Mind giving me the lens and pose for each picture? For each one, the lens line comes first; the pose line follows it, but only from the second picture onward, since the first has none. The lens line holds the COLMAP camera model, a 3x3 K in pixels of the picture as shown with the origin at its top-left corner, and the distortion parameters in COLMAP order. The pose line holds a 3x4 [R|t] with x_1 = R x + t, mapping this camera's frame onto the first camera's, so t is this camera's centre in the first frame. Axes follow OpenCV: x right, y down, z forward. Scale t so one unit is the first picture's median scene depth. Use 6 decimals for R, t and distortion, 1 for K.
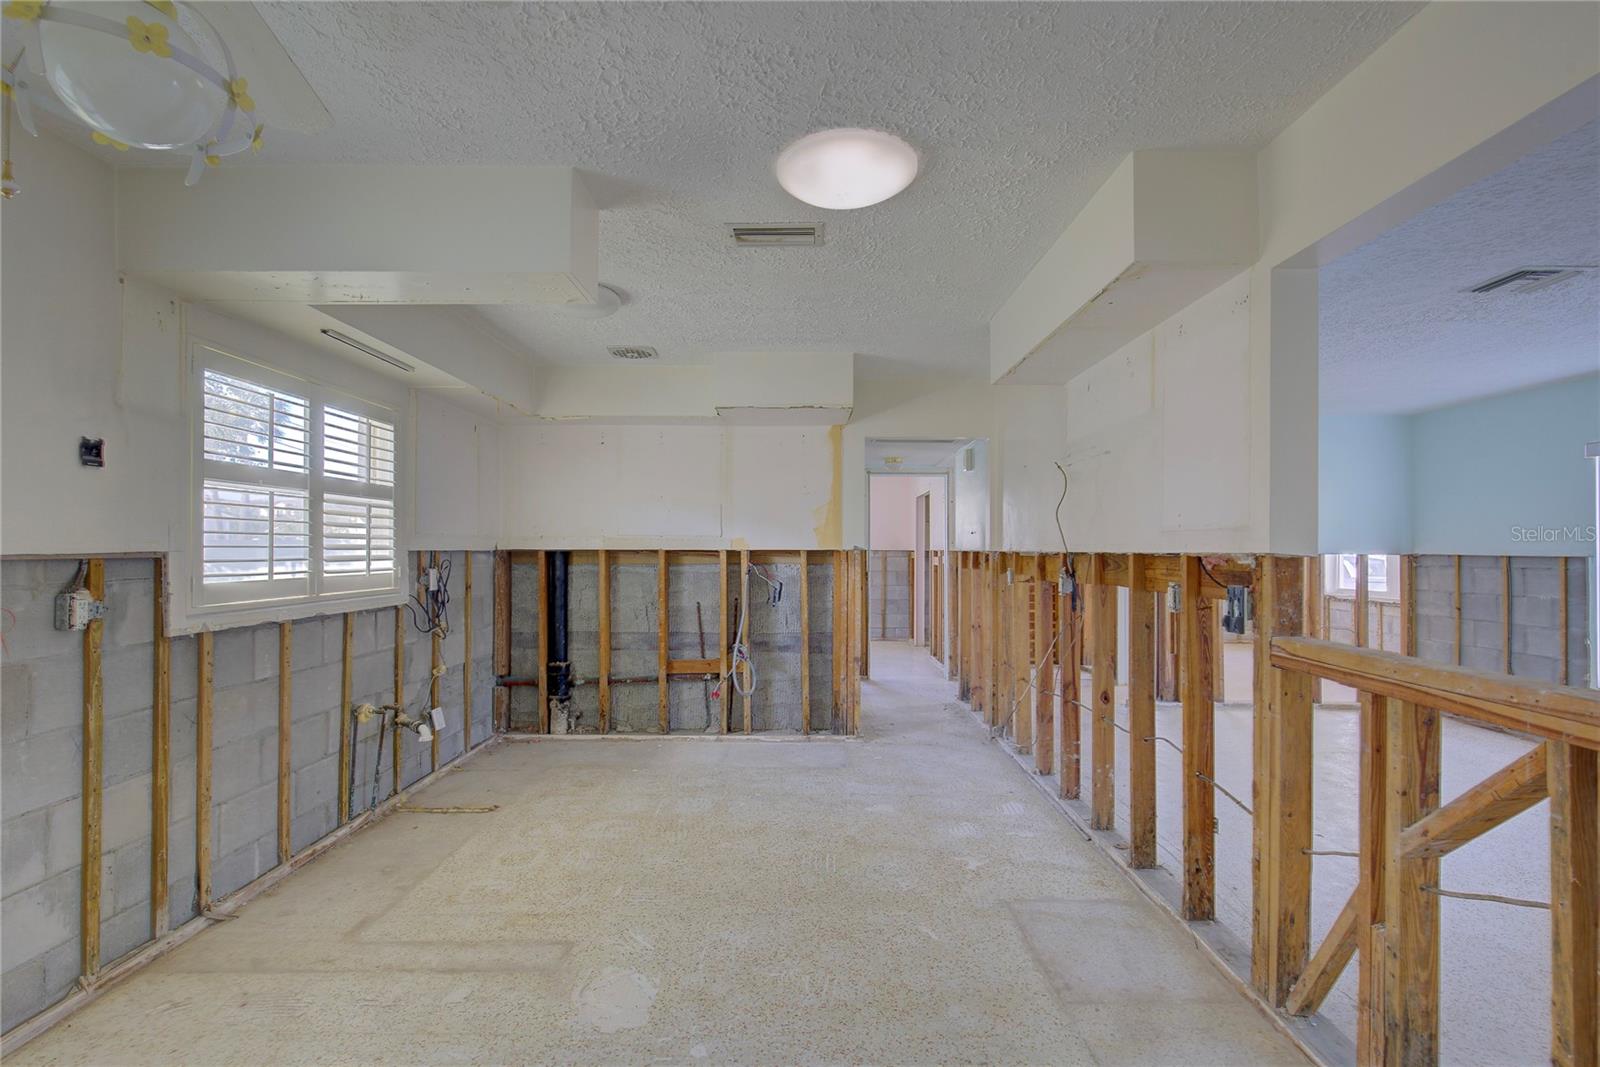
lens RADIAL K [[737.0, 0, 793.6], [0, 737.0, 539.5], [0, 0, 1]] dist [-0.000493, -0.000095]
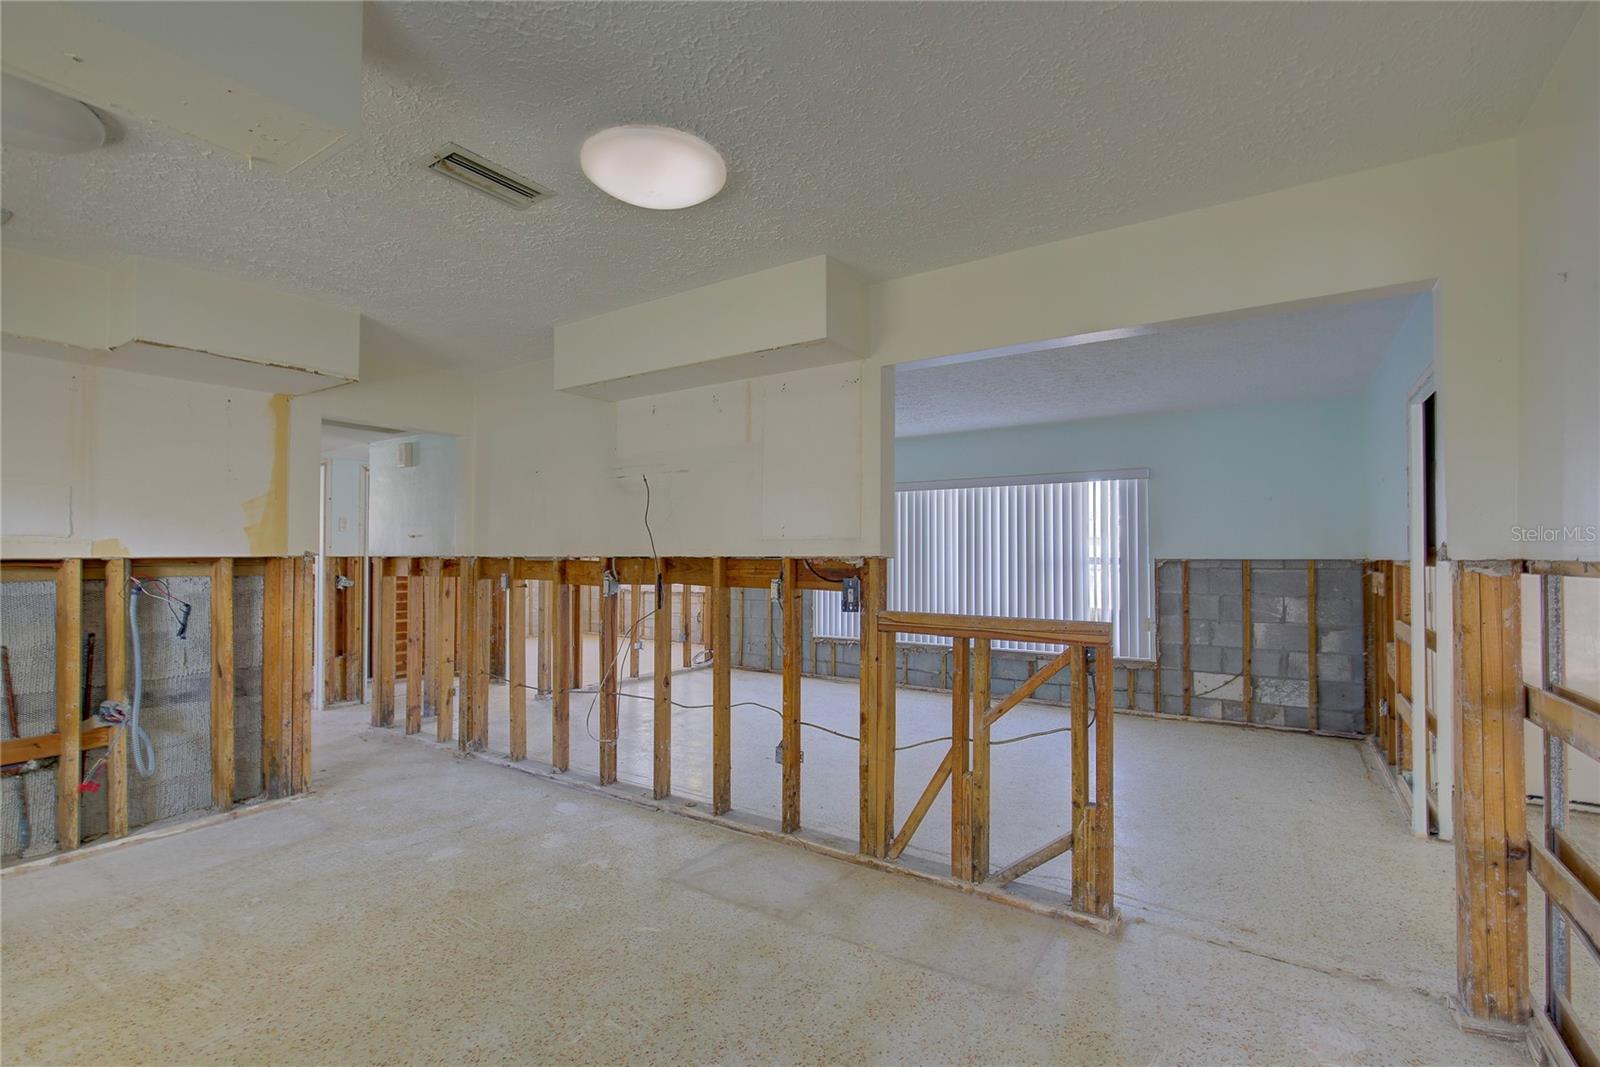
lens RADIAL K [[723.4, 0, 797.8], [0, 723.4, 539.7], [0, 0, 1]] dist [0.000509, 0.000400]
pose [[0.546841, 0.011074, 0.837164, -0.455040], [-0.006530, 0.999939, -0.008962, -0.000025], [-0.837211, -0.000566, 0.546879, 0.227914]]
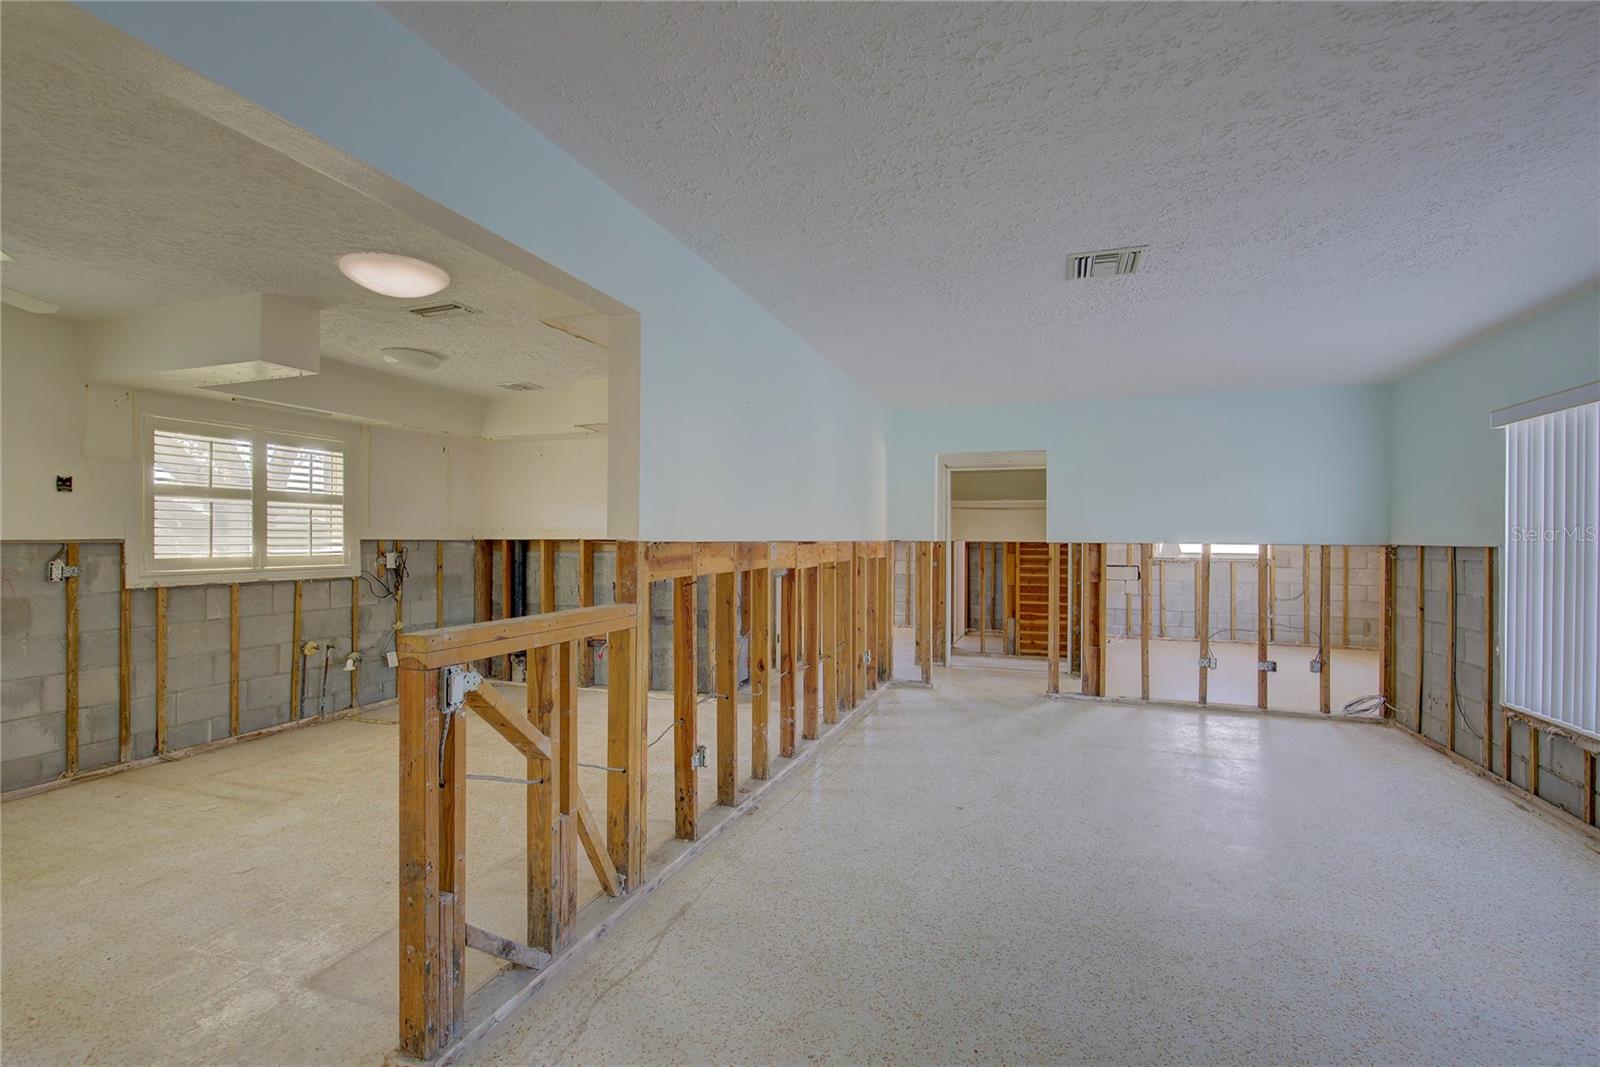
lens RADIAL K [[723.4, 0, 797.8], [0, 723.4, 539.7], [0, 0, 1]] dist [0.000509, 0.000400]
pose [[0.942673, -0.000788, -0.333717, 0.947497], [0.004232, 0.999945, 0.009593, 0.006841], [0.333691, -0.010455, 0.942624, -0.055413]]
